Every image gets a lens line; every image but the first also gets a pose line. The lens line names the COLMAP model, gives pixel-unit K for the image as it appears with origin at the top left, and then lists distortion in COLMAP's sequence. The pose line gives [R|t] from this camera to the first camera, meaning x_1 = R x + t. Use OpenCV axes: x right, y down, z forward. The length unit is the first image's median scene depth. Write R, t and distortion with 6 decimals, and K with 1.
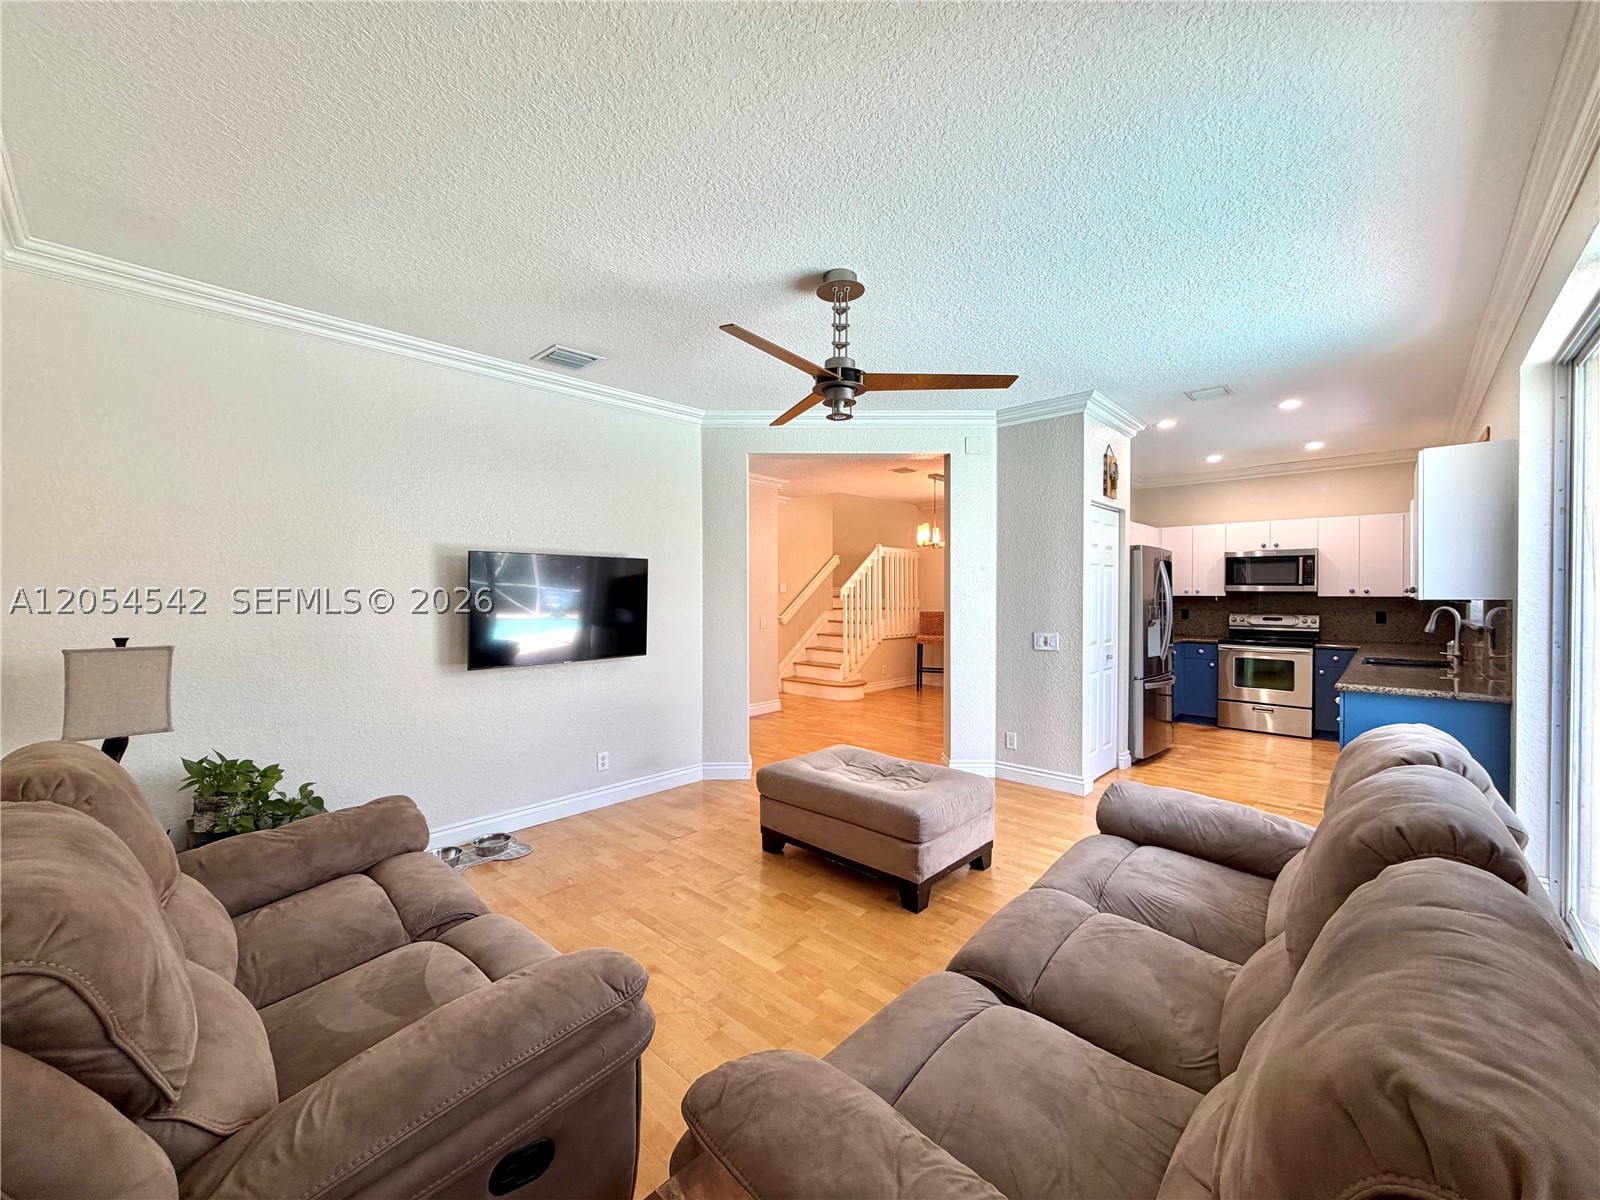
lens RADIAL K [[636.0, 0, 794.5], [0, 636.0, 600.5], [0, 0, 1]] dist [-0.000727, -0.001314]
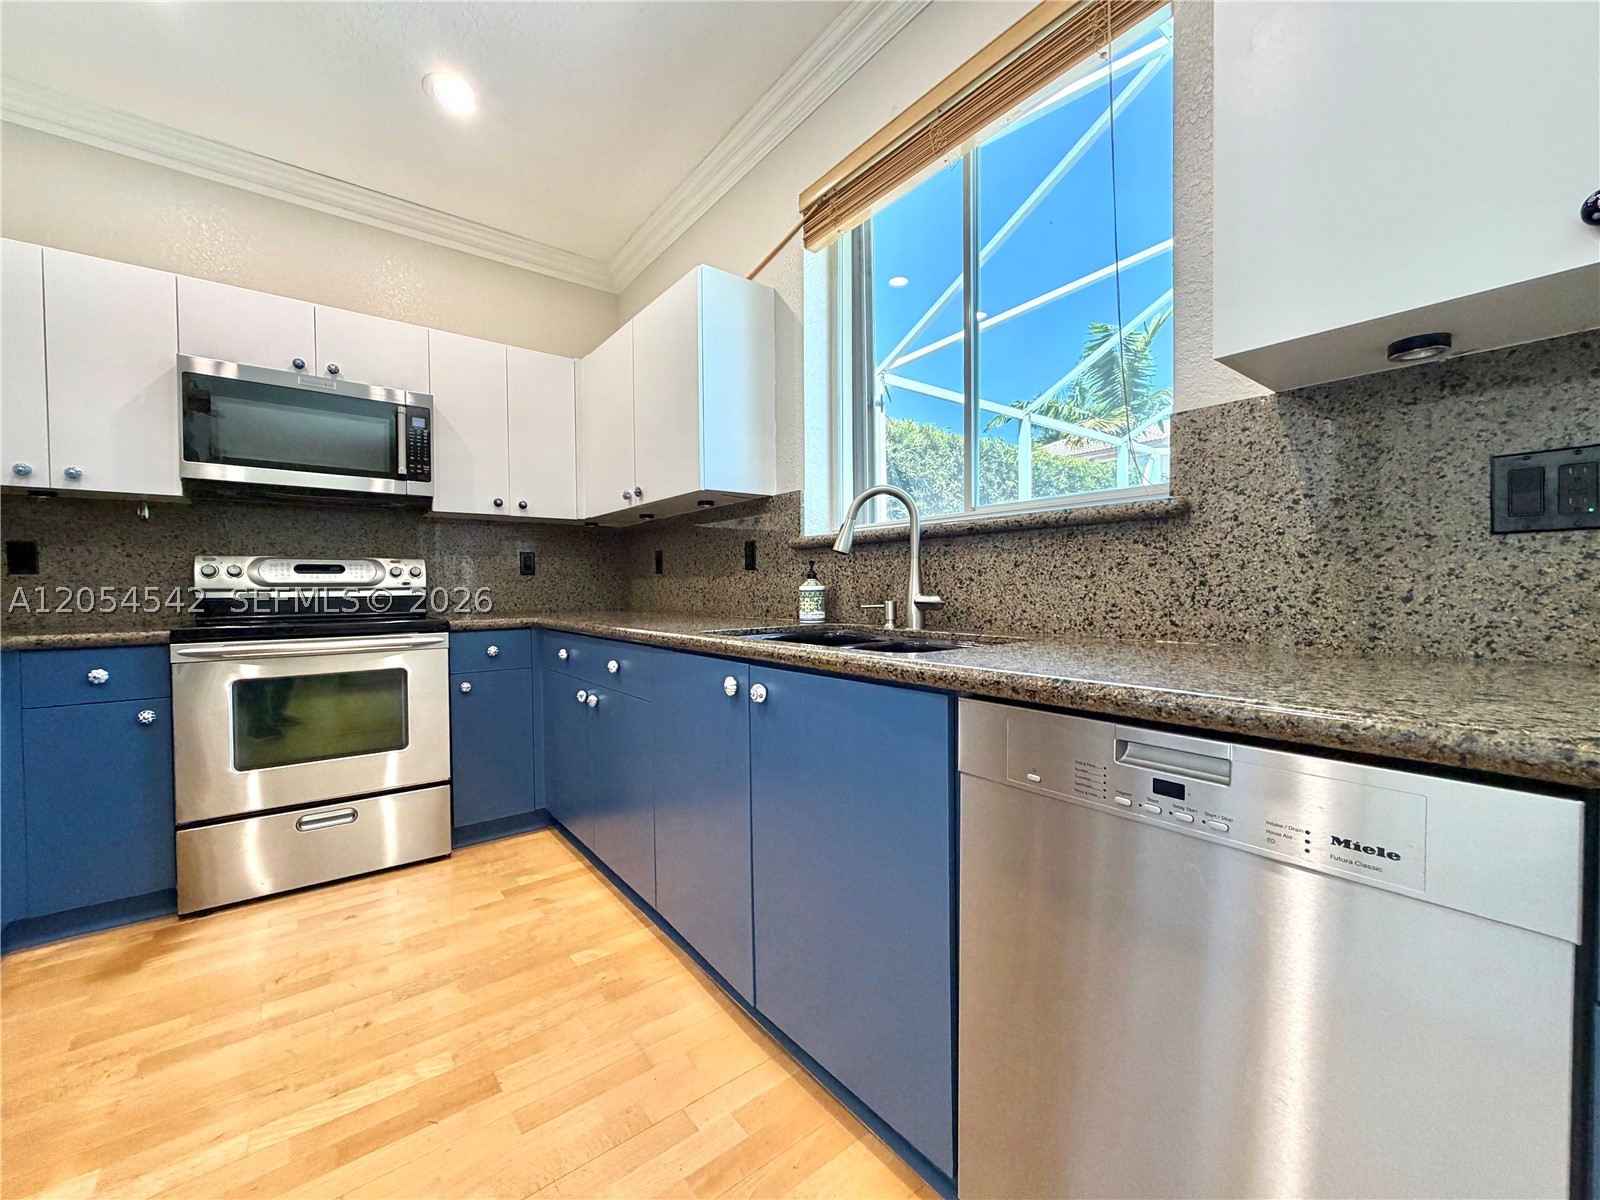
lens RADIAL K [[636.0, 0, 801.7], [0, 636.0, 601.1], [0, 0, 1]] dist [-0.000727, -0.001314]
pose [[0.149160, -0.023171, 0.988541, 0.430923], [0.020036, 0.999591, 0.020406, 0.049935], [-0.988610, 0.016763, 0.149564, 0.683669]]
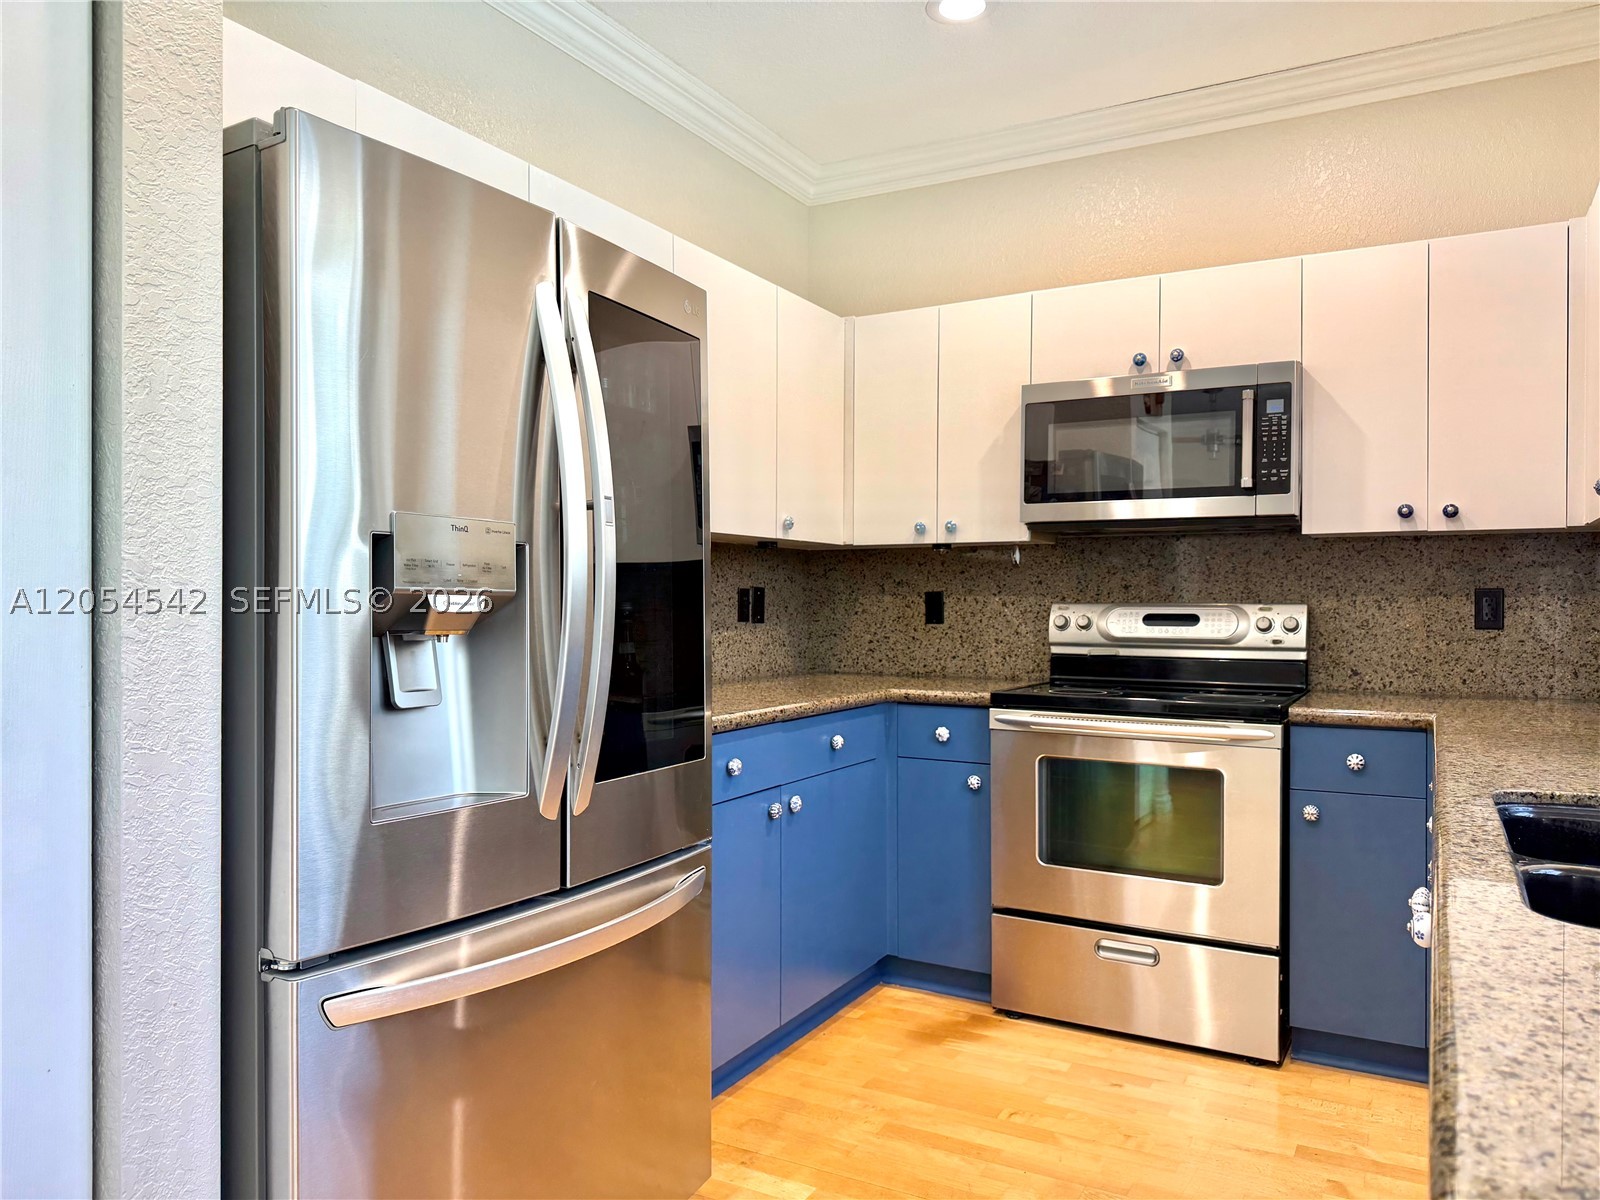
lens RADIAL K [[1130.3, 0, 793.3], [0, 1130.3, 611.6], [0, 0, 1]] dist [0.034220, -0.049057]
pose [[0.970485, 0.003202, 0.241142, 0.480892], [-0.002553, 0.999992, -0.003006, 0.029366], [-0.241150, 0.002301, 0.970485, 0.562238]]
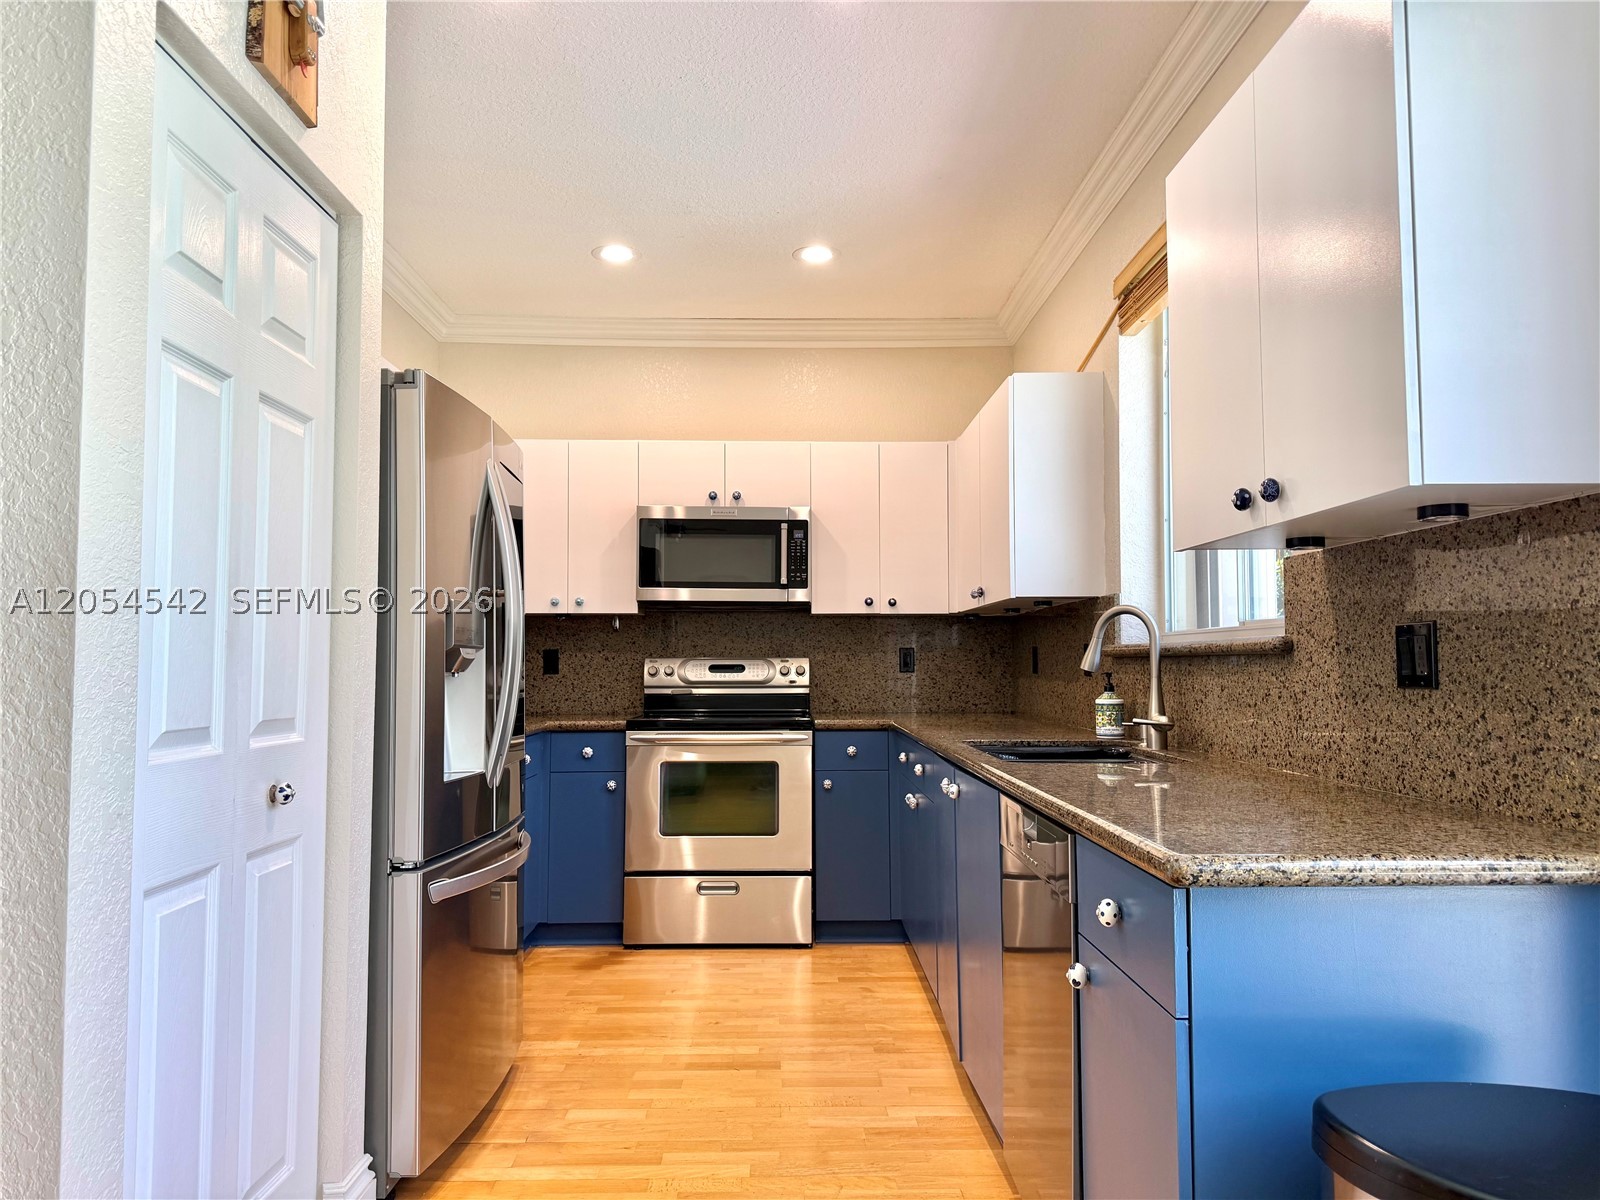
lens RADIAL K [[1130.3, 0, 798.9], [0, 1130.3, 594.7], [0, 0, 1]] dist [0.034220, -0.049057]
pose [[0.715461, 0.042429, 0.697363, 0.258355], [0.008453, 0.997556, -0.069365, 0.035061], [-0.698602, 0.055523, 0.713353, 0.432277]]
